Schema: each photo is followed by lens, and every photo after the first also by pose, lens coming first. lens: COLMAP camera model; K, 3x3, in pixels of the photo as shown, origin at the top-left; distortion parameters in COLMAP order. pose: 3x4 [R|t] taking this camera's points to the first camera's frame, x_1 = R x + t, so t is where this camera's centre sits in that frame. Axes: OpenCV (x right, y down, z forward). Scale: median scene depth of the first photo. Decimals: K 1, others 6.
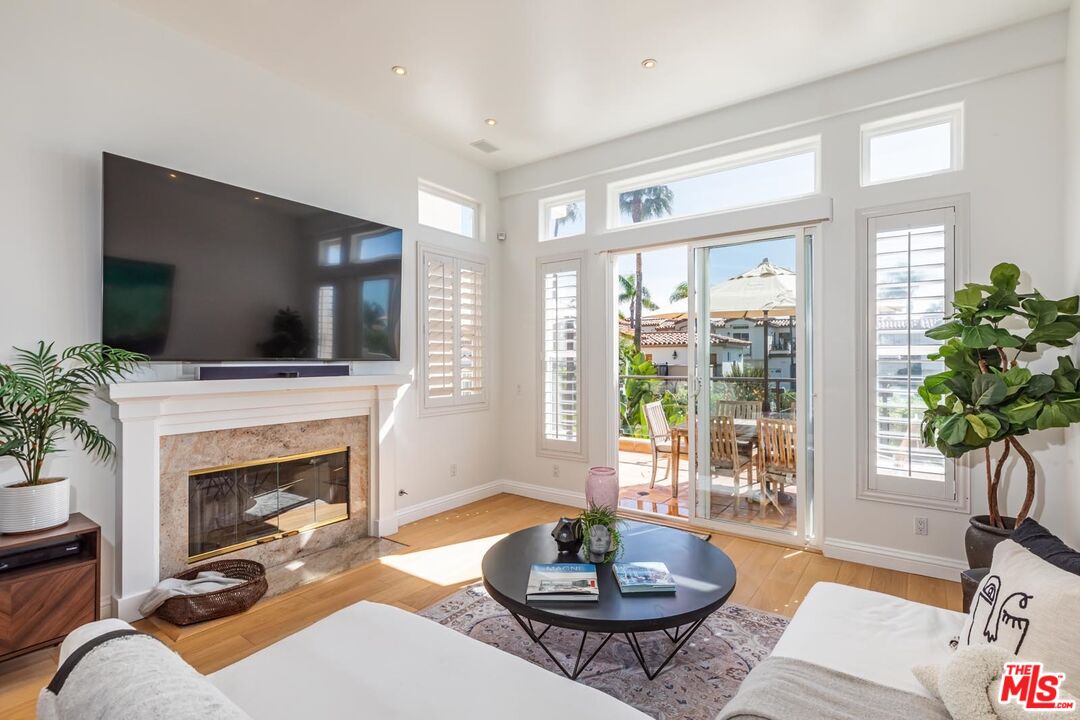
lens RADIAL K [[514.8, 0, 536.8], [0, 514.8, 367.1], [0, 0, 1]] dist [0.004883, 0.000637]
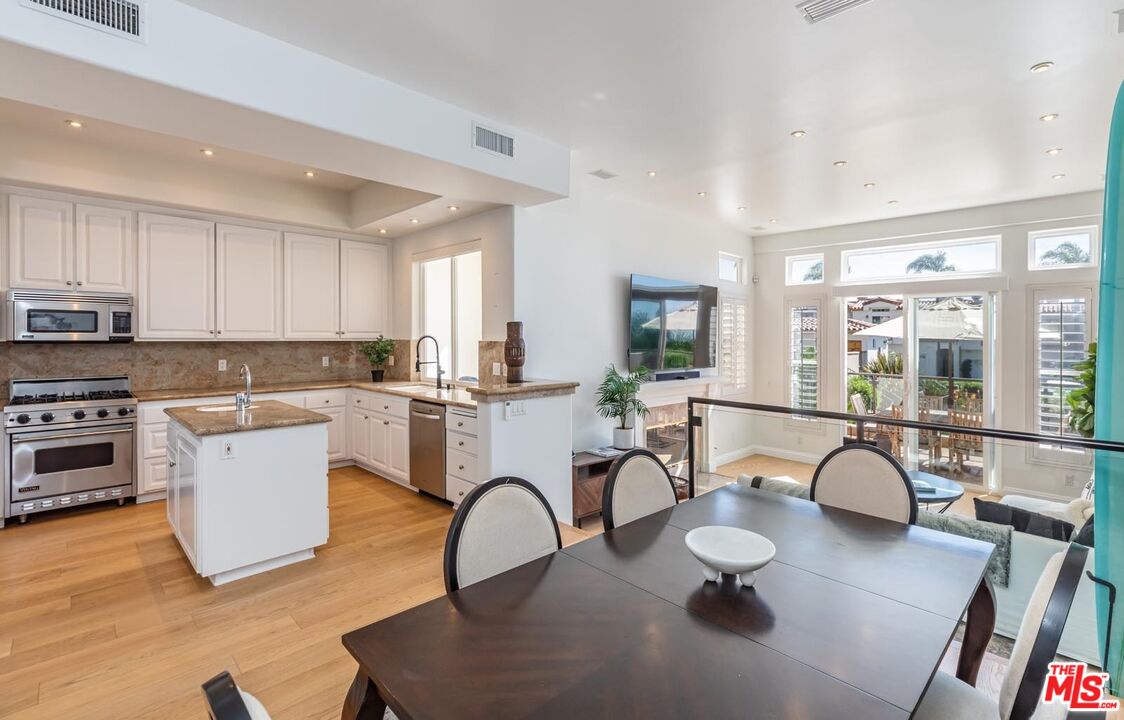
lens RADIAL K [[523.6, 0, 570.5], [0, 523.6, 335.8], [0, 0, 1]] dist [-0.001630, 0.001154]
pose [[0.988462, 0.017412, -0.150468, -0.419126], [-0.019995, 0.999677, -0.015668, -0.068752], [0.150146, 0.018495, 0.988491, -0.643186]]
